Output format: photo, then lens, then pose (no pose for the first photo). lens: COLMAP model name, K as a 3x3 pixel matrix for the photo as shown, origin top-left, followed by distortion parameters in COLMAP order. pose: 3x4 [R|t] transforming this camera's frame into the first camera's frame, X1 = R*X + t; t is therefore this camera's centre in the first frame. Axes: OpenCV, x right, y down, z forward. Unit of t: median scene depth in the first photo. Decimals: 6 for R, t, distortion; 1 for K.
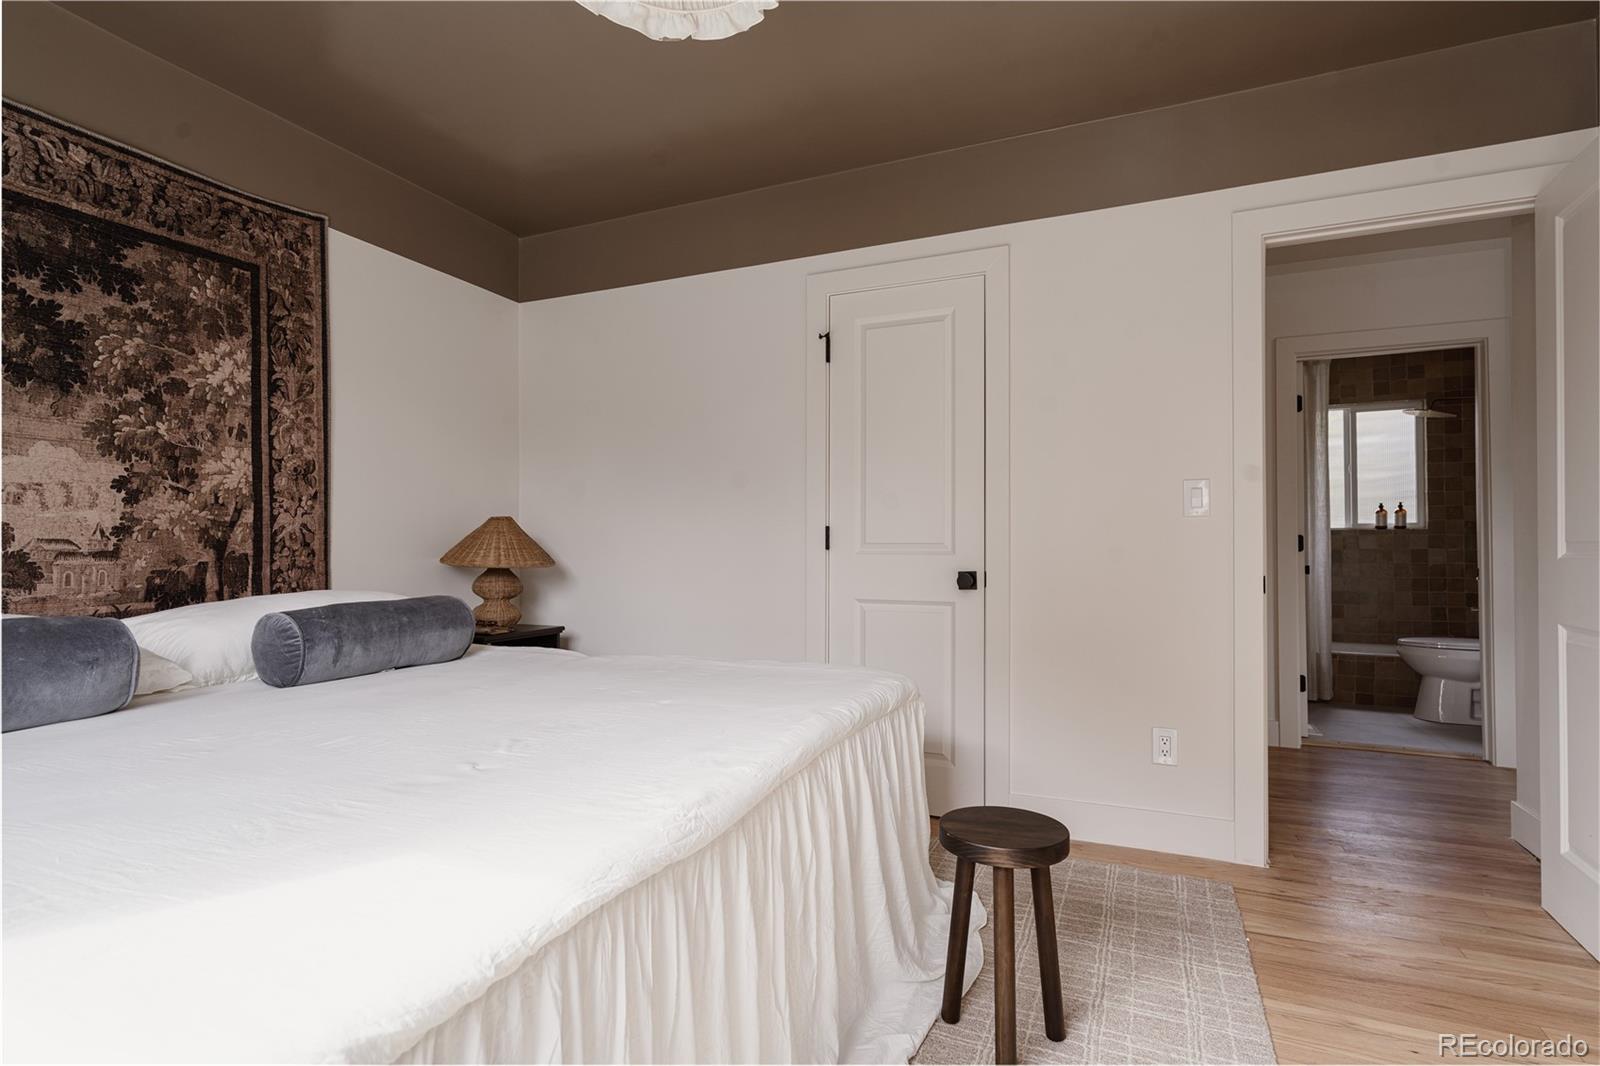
lens RADIAL K [[775.3, 0, 804.0], [0, 775.3, 524.8], [0, 0, 1]] dist [0.002092, 0.000258]
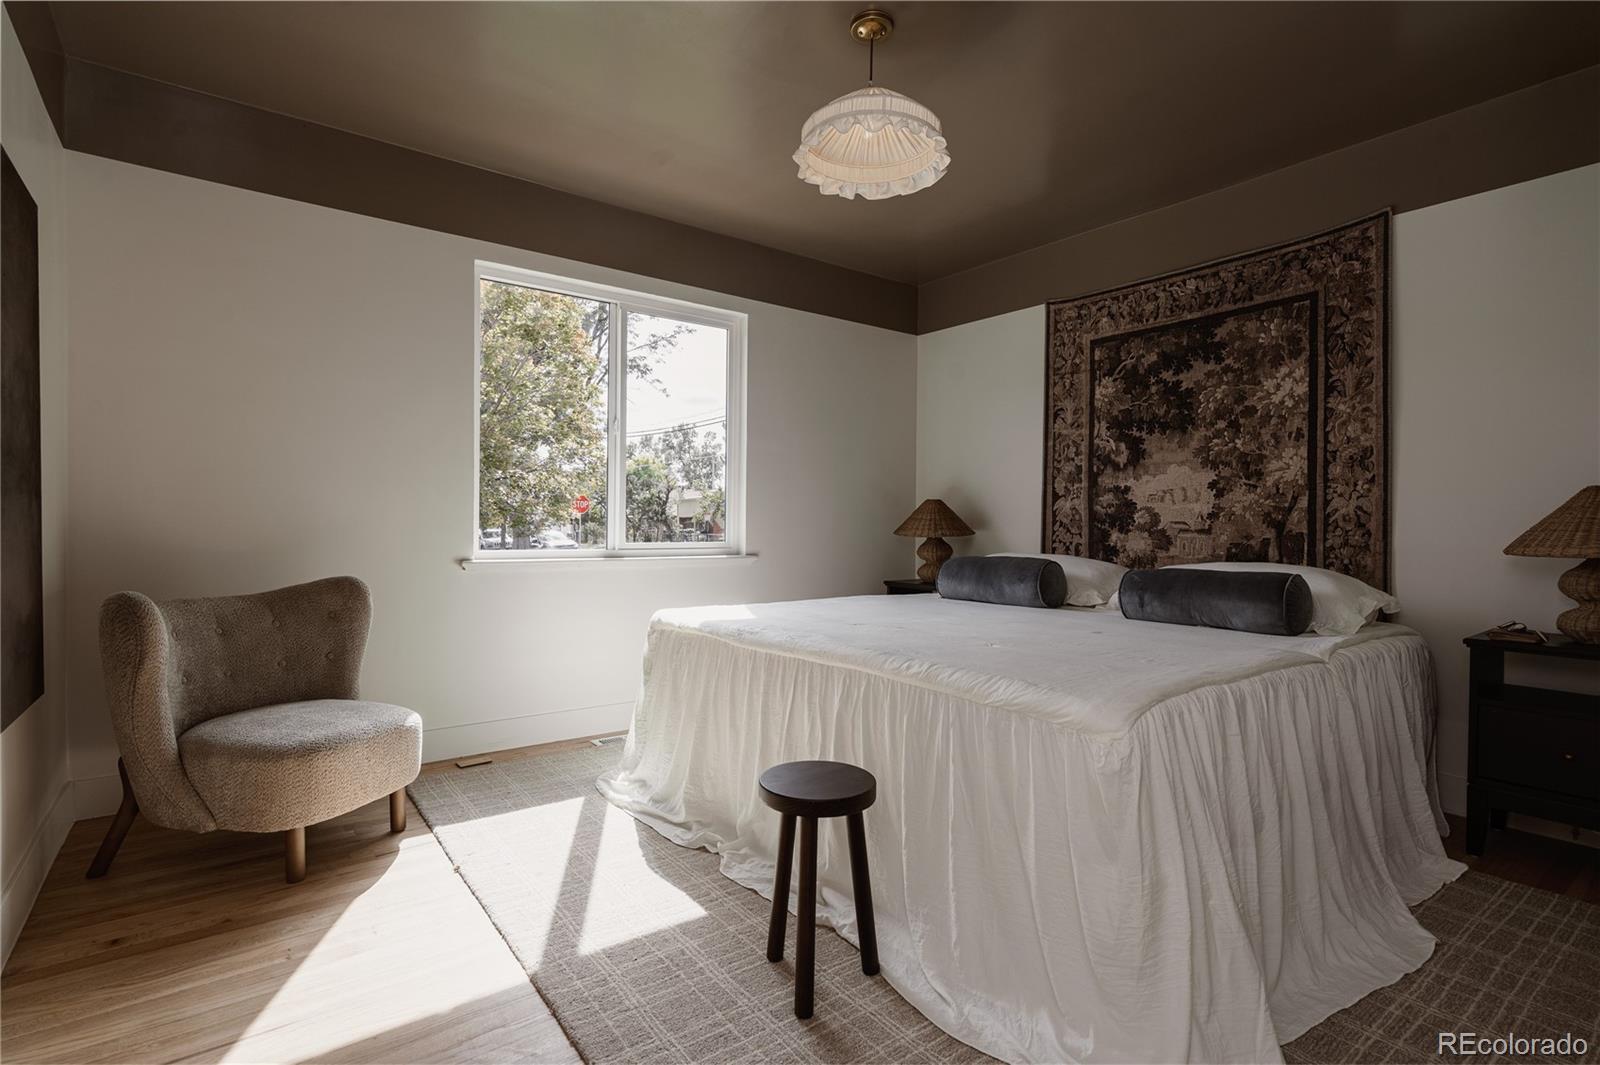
lens RADIAL K [[775.3, 0, 802.6], [0, 775.3, 527.1], [0, 0, 1]] dist [0.002092, 0.000258]
pose [[-0.483271, -0.010599, -0.875407, 0.732060], [0.008775, 0.999818, -0.016950, 0.042288], [0.875427, -0.015873, -0.483090, 0.898025]]
